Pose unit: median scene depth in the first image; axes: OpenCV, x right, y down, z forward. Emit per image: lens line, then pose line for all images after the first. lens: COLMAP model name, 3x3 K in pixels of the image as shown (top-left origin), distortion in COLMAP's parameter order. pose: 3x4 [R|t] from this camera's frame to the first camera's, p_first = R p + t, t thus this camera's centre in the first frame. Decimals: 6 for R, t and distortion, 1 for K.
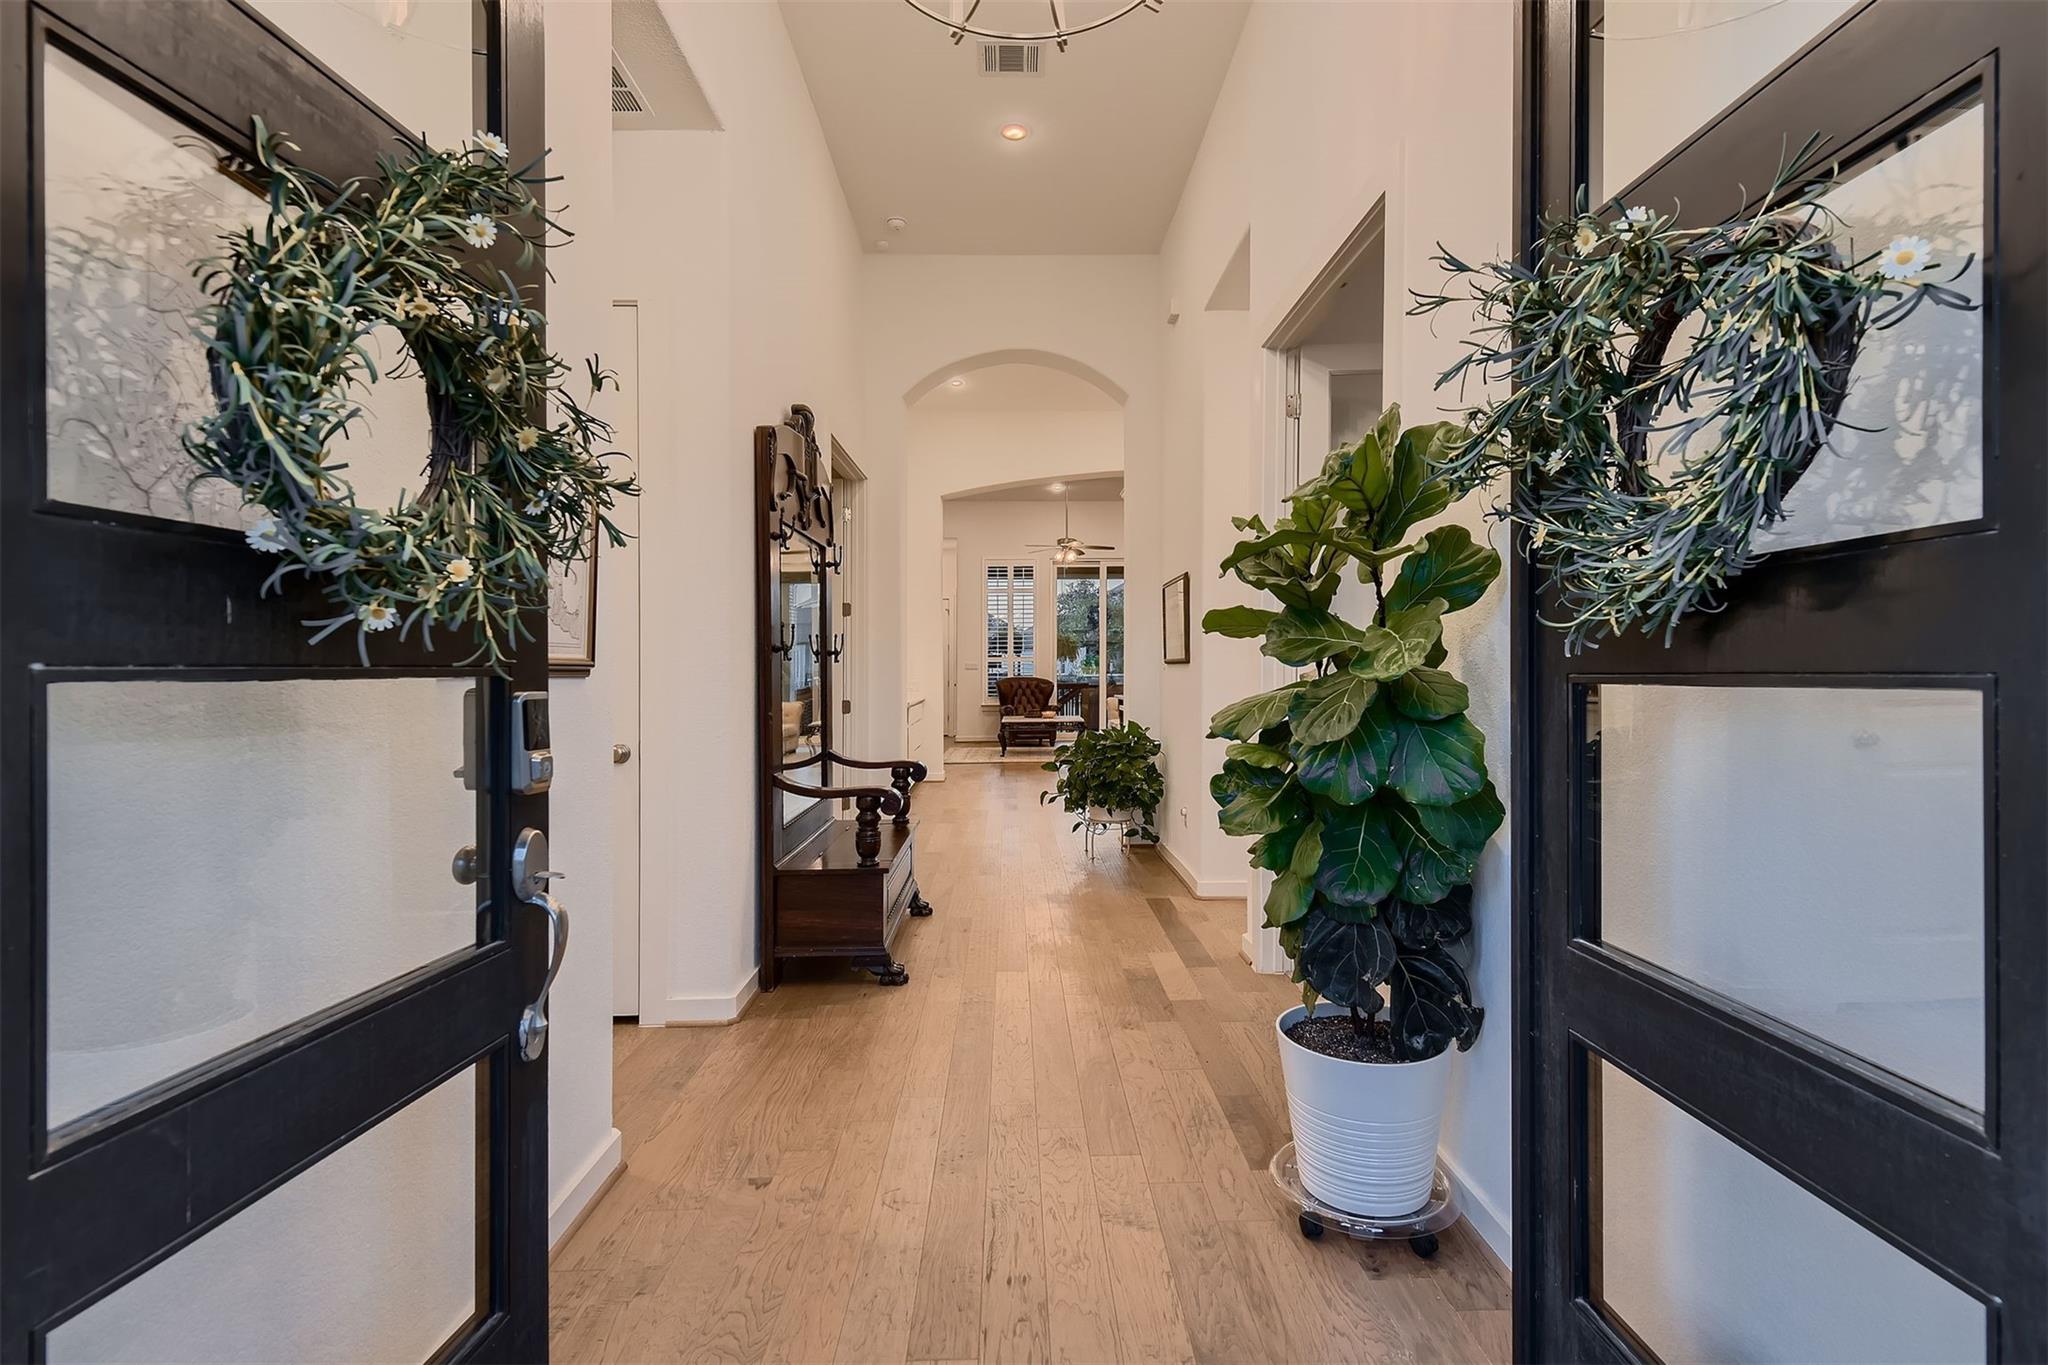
lens RADIAL K [[979.6, 0, 1021.4], [0, 979.6, 672.0], [0, 0, 1]] dist [0.011334, -0.000545]
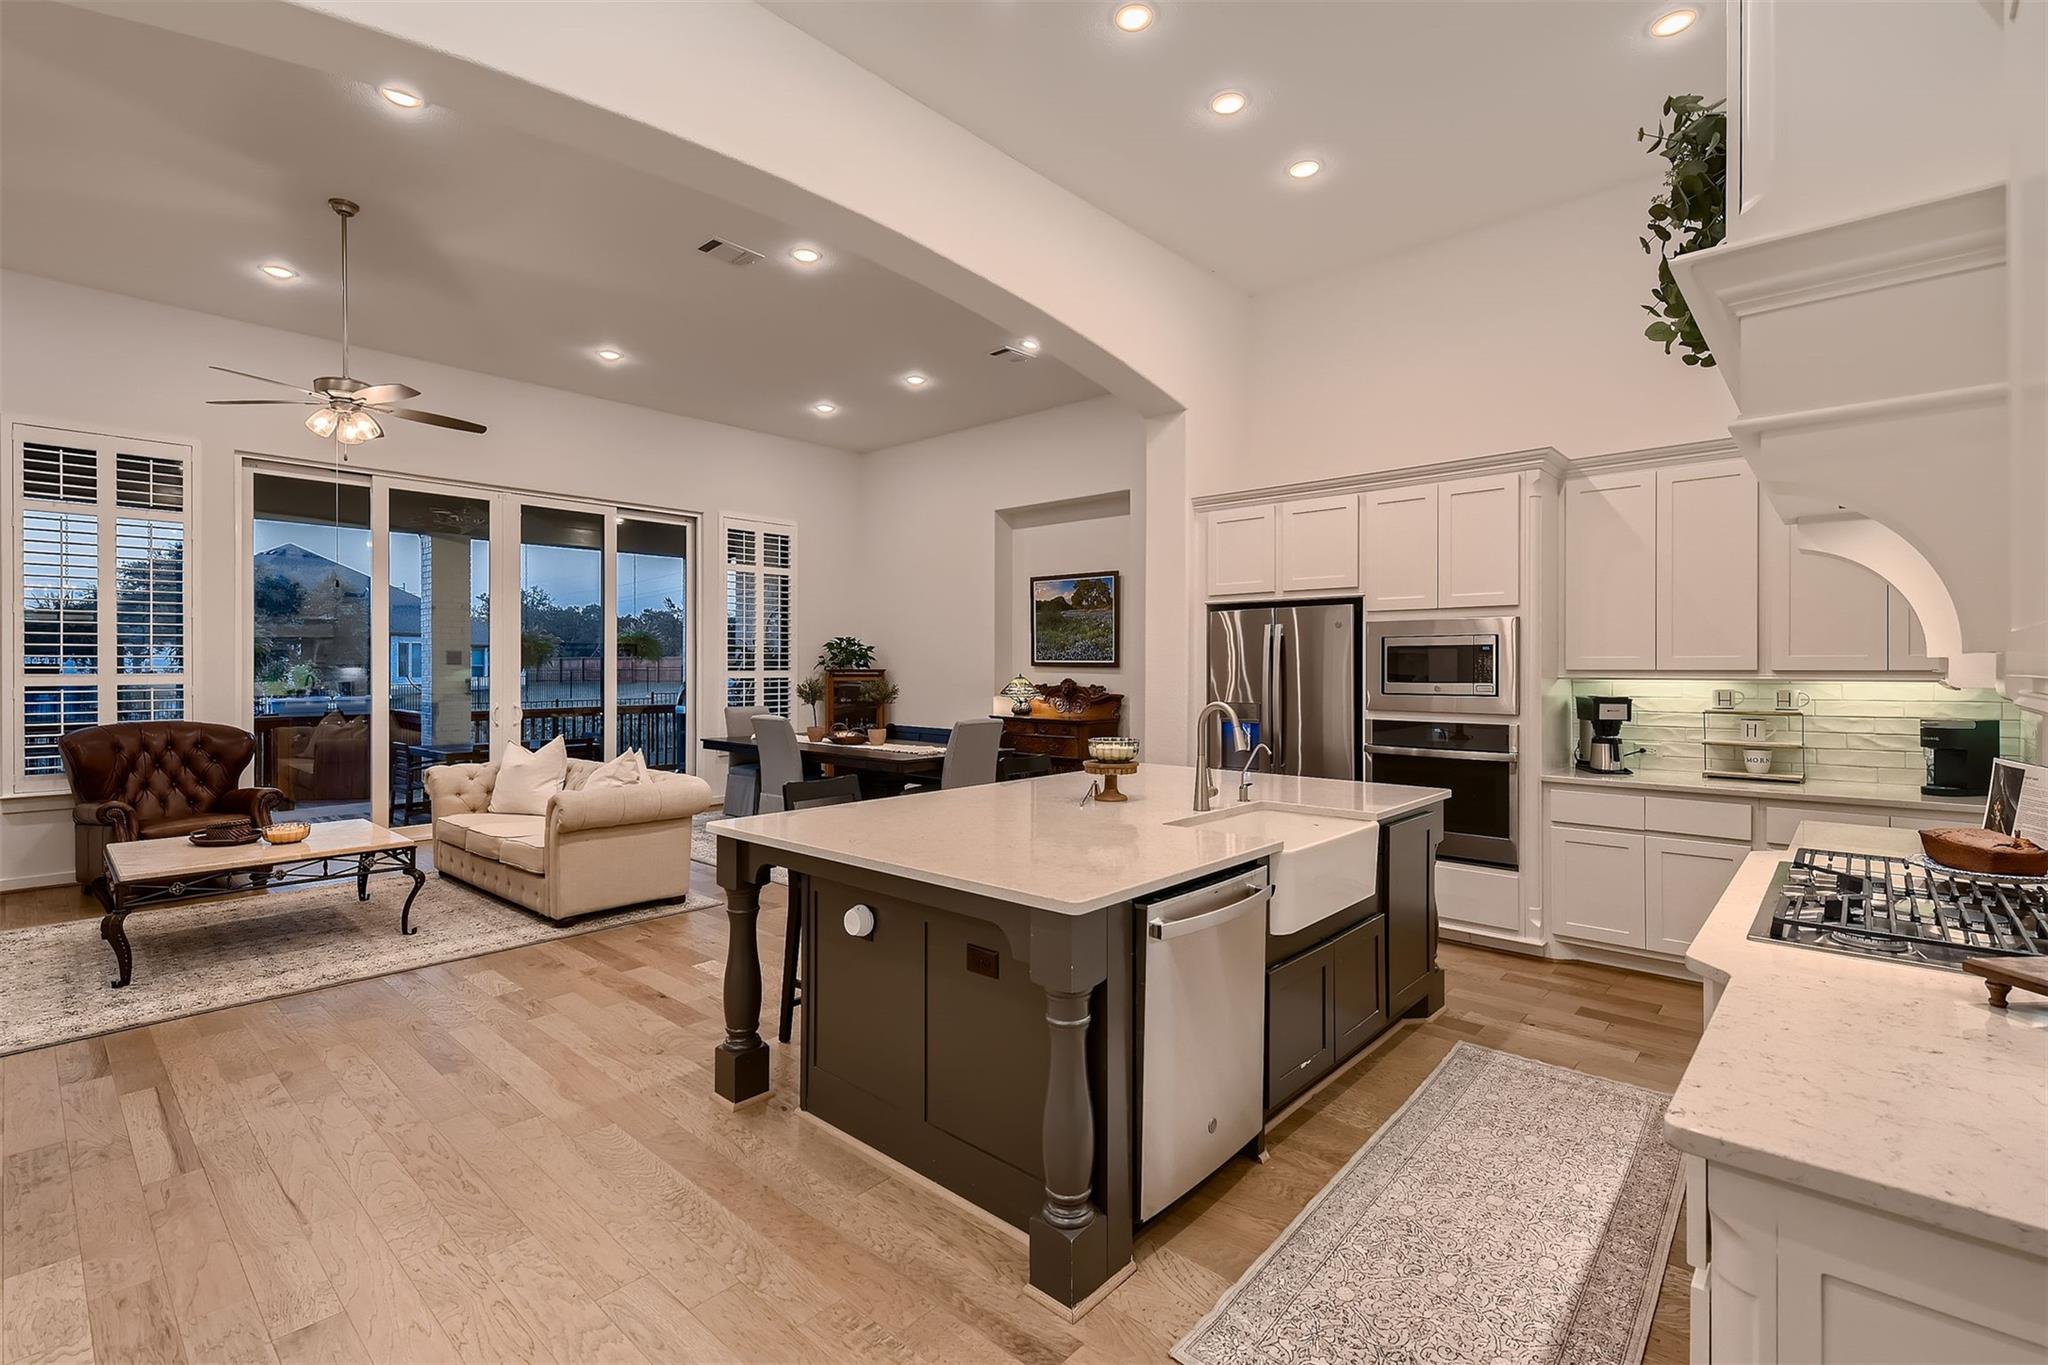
lens RADIAL K [[901.5, 0, 1038.9], [0, 901.5, 677.1], [0, 0, 1]] dist [0.001239, 0.000231]
pose [[0.692356, 0.001455, 0.721555, -0.013918], [-0.000368, 0.999999, -0.001663, -0.012712], [-0.721556, 0.000886, 0.692355, 0.439021]]
